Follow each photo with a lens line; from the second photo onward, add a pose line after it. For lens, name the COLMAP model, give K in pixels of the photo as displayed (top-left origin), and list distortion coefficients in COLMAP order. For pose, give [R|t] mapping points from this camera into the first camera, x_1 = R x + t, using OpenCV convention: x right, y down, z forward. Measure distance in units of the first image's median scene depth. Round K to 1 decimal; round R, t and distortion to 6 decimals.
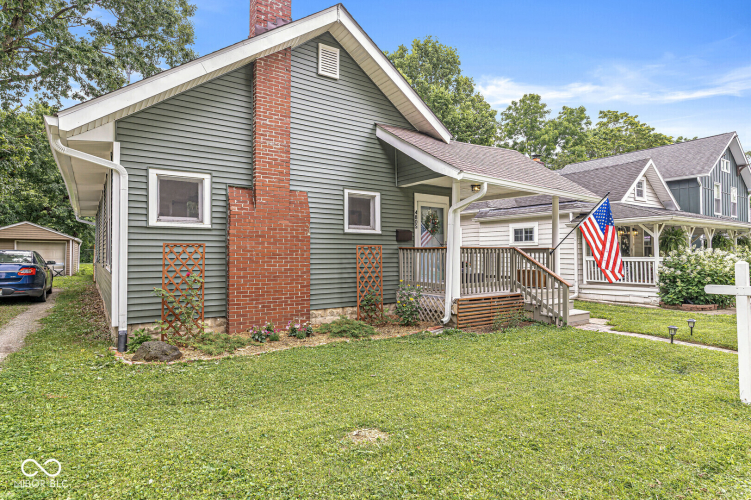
lens RADIAL K [[406.6, 0, 376.0], [0, 406.6, 251.9], [0, 0, 1]] dist [0.001756, 0.000280]
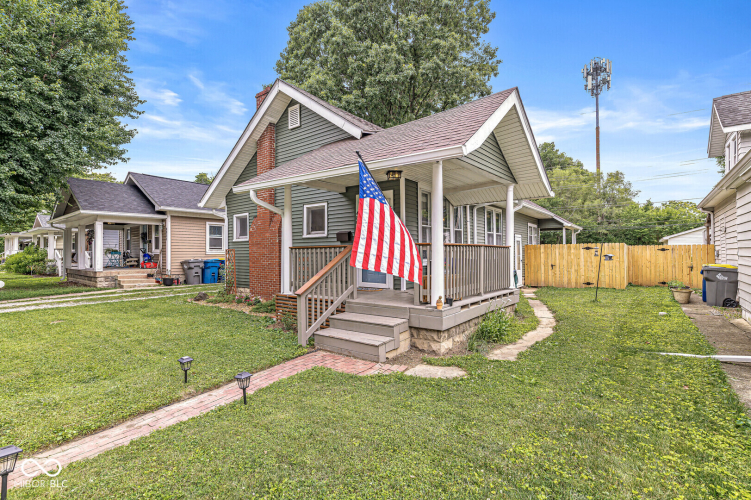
lens RADIAL K [[360.2, 0, 375.2], [0, 360.2, 251.2], [0, 0, 1]] dist [-0.020516, -0.000018]
pose [[0.289647, -0.008472, -0.957096, 1.083067], [0.014189, 0.999889, -0.004557, 0.005297], [0.957028, -0.012260, 0.289735, 0.850719]]
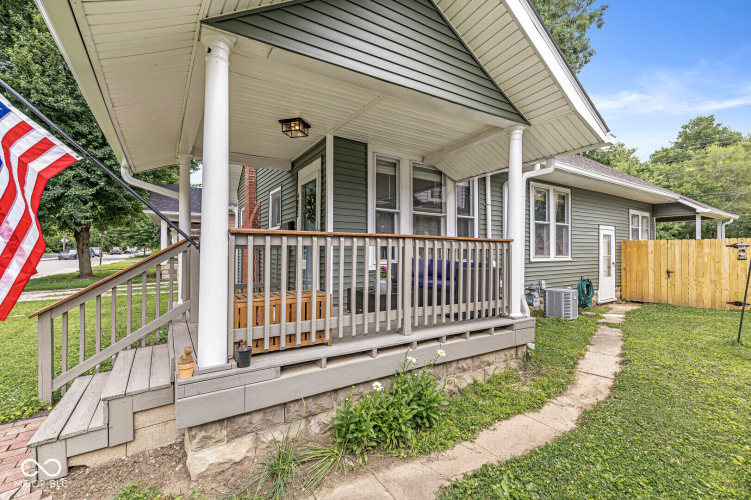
lens RADIAL K [[330.6, 0, 372.7], [0, 330.6, 250.3], [0, 0, 1]] dist [-0.002220, -0.001032]
pose [[-0.051382, -0.003772, -0.998672, 0.642667], [0.005334, 0.999978, -0.004052, 0.010429], [0.998665, -0.005535, -0.051360, 1.462509]]
